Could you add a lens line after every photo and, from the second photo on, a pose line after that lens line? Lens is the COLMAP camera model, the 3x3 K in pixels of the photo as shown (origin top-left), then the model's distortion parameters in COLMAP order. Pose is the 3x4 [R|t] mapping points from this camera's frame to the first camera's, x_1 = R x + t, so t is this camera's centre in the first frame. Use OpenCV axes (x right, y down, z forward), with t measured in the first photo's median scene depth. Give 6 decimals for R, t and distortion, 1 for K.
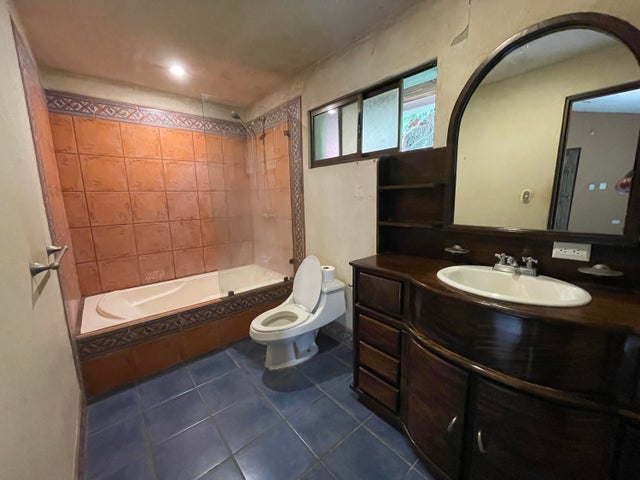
lens RADIAL K [[260.6, 0, 320.9], [0, 260.6, 239.6], [0, 0, 1]] dist [-0.002424, 0.001155]
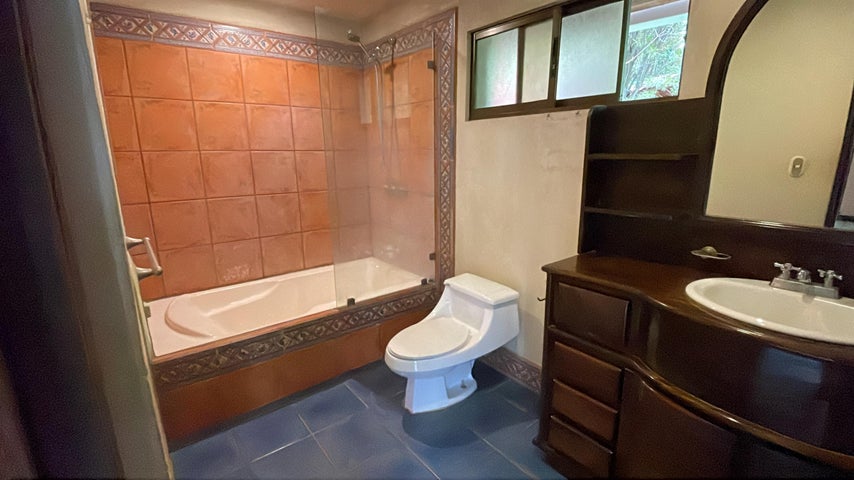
lens RADIAL K [[388.1, 0, 426.9], [0, 388.1, 239.9], [0, 0, 1]] dist [0.004324, -0.005735]
pose [[0.999303, 0.018658, -0.032347, -0.124523], [-0.016502, 0.997704, 0.065690, -0.034895], [0.033498, -0.065111, 0.997316, -0.017615]]
